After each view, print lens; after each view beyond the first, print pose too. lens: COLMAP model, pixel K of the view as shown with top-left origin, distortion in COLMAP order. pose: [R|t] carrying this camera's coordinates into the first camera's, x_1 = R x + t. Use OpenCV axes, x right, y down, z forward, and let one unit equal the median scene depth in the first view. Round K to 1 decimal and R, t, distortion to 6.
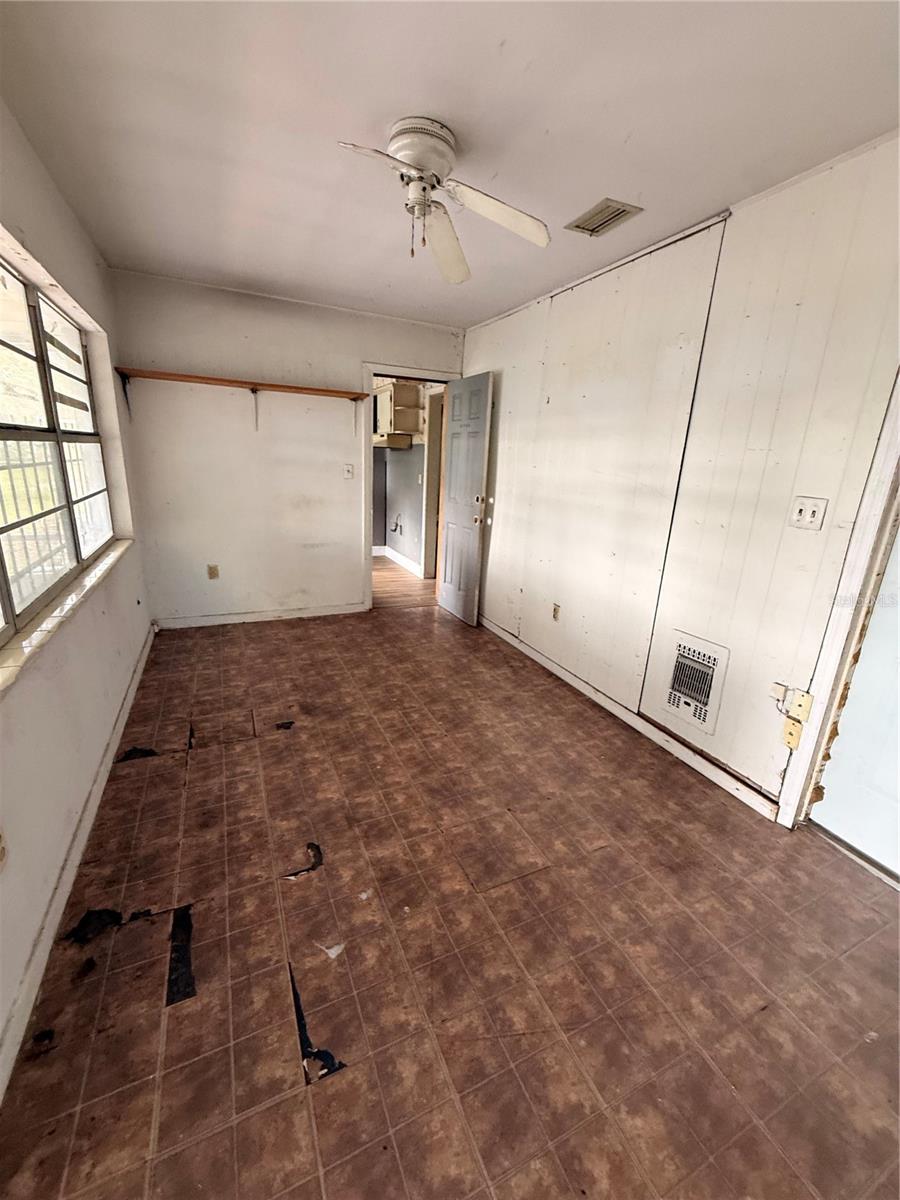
lens RADIAL K [[482.2, 0, 444.8], [0, 482.2, 597.8], [0, 0, 1]] dist [-0.002729, -0.000081]
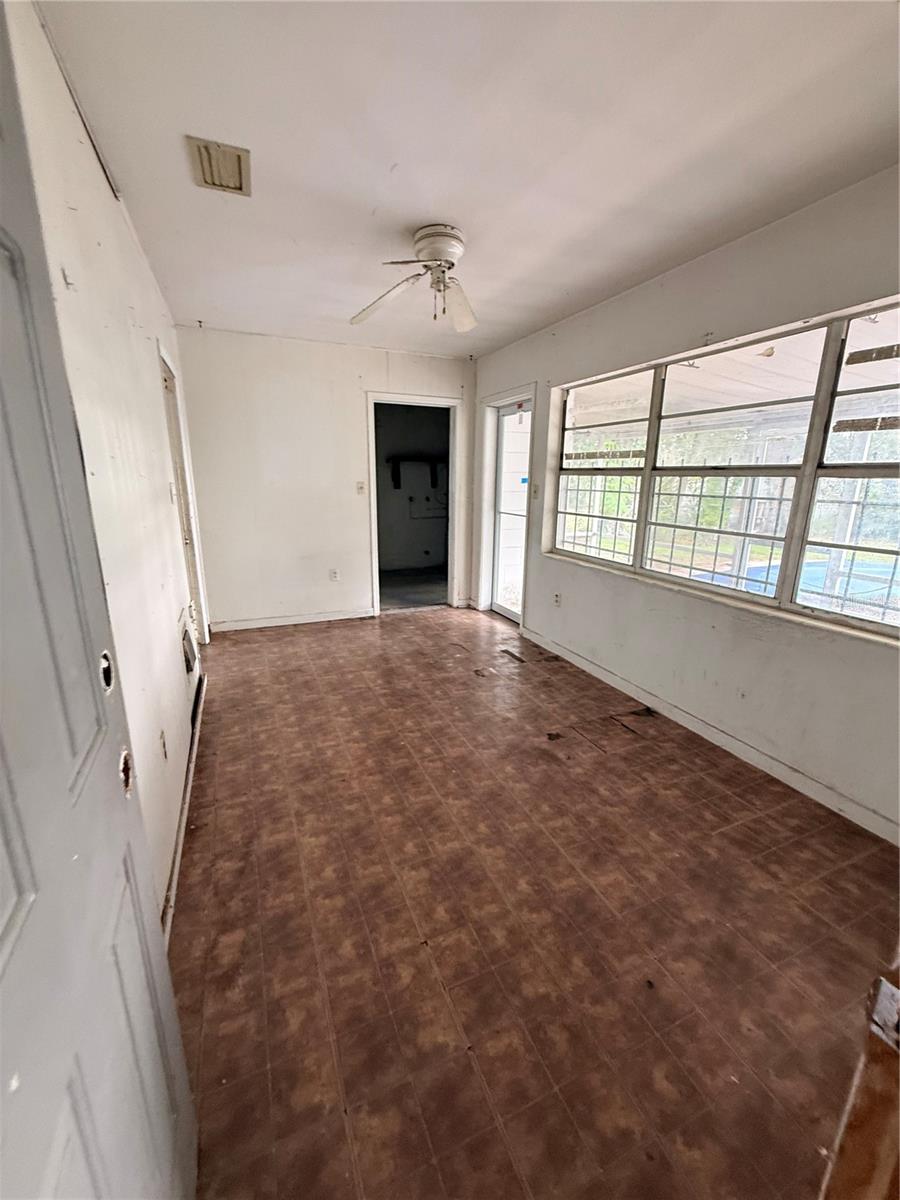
lens RADIAL K [[482.2, 0, 442.9], [0, 482.2, 597.8], [0, 0, 1]] dist [-0.002729, -0.000081]
pose [[-0.998021, -0.061470, 0.013225, -0.084736], [-0.046360, 0.861493, 0.505649, -0.479185], [-0.042475, 0.504036, -0.862638, 1.670672]]
